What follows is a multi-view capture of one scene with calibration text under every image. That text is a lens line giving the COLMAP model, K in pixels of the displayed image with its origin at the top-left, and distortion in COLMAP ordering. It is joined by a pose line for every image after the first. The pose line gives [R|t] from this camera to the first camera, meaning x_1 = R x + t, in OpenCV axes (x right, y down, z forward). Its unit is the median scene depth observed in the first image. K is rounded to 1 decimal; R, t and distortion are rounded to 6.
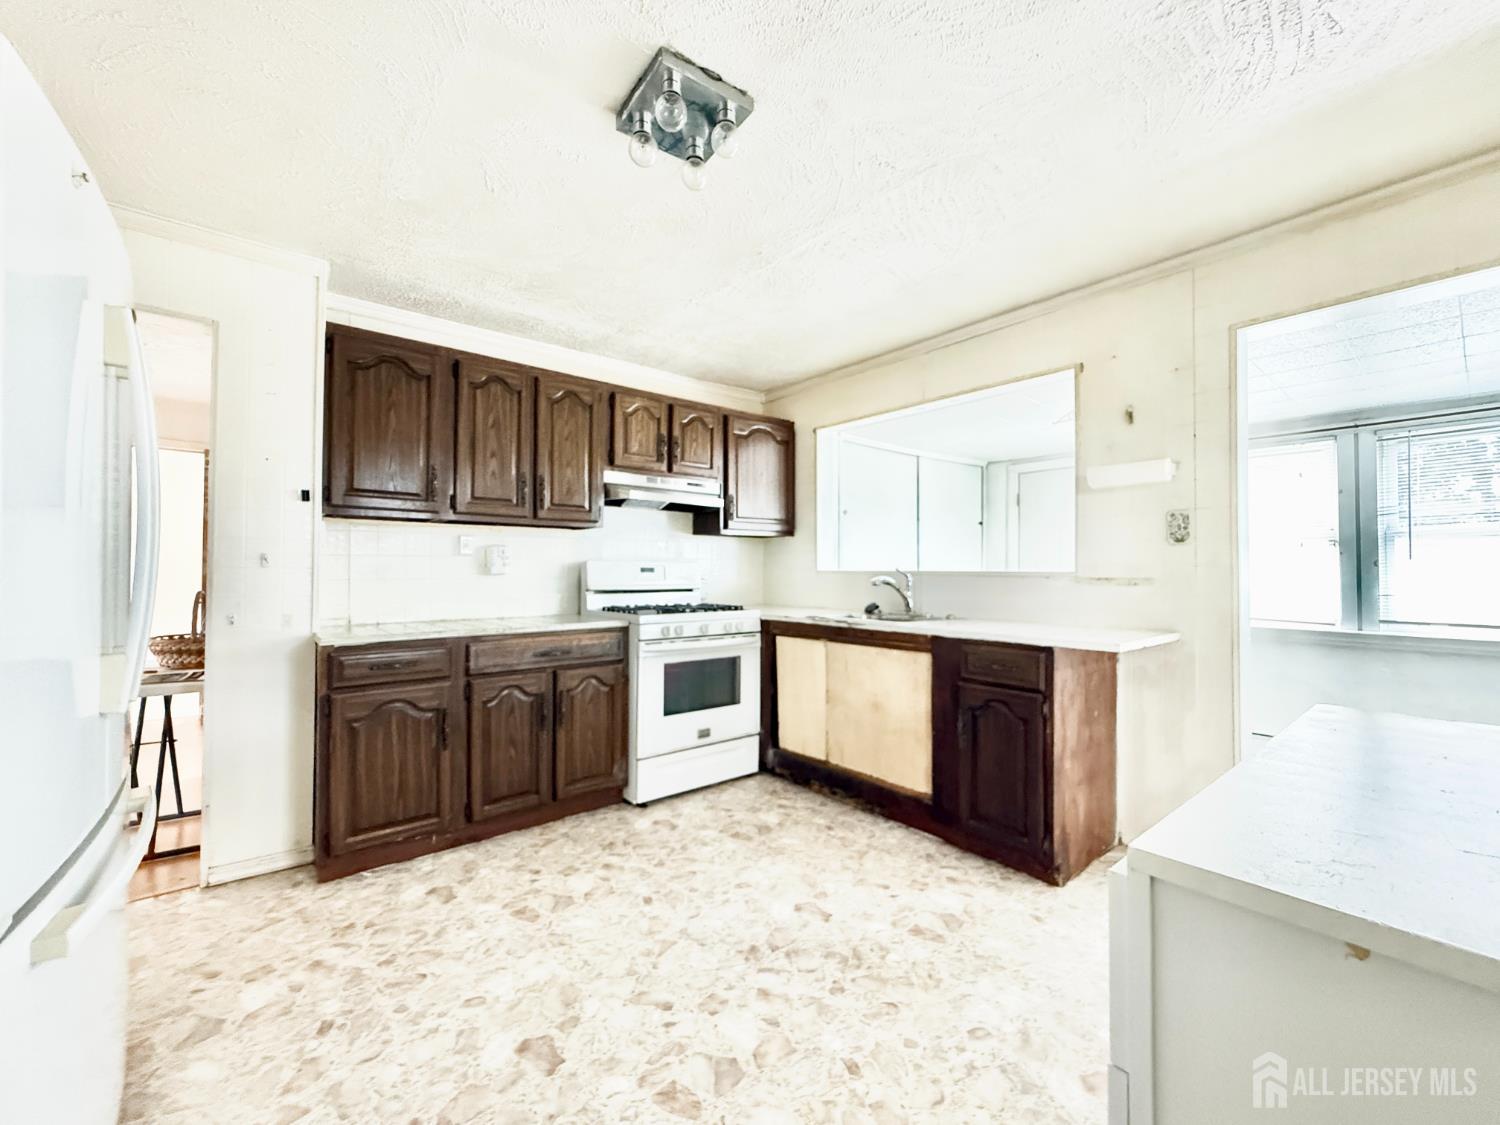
lens RADIAL K [[601.6, 0, 750.0], [0, 601.6, 562.5], [0, 0, 1]] dist [0.000266, -0.000091]
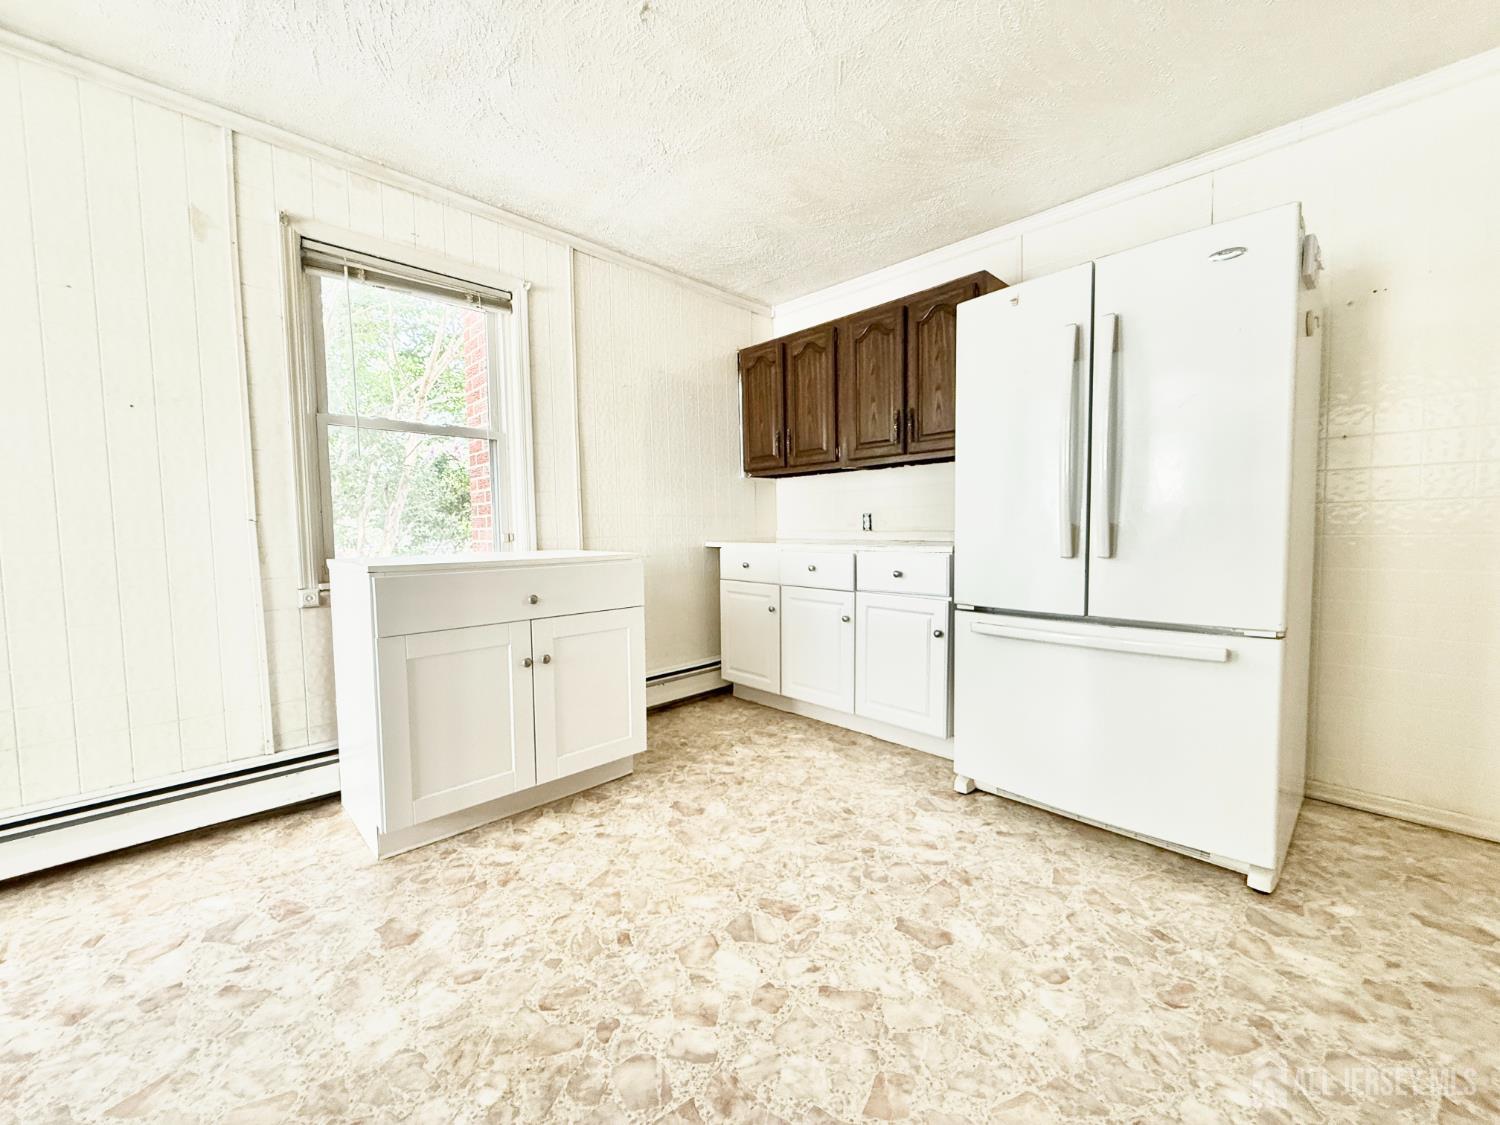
lens RADIAL K [[601.6, 0, 750.0], [0, 601.6, 562.5], [0, 0, 1]] dist [0.000266, -0.000091]
pose [[-0.996023, 0.013099, -0.088126, 0.030685], [0.009188, 0.998961, 0.044639, 0.120160], [0.088619, 0.043651, -0.995109, 1.820877]]
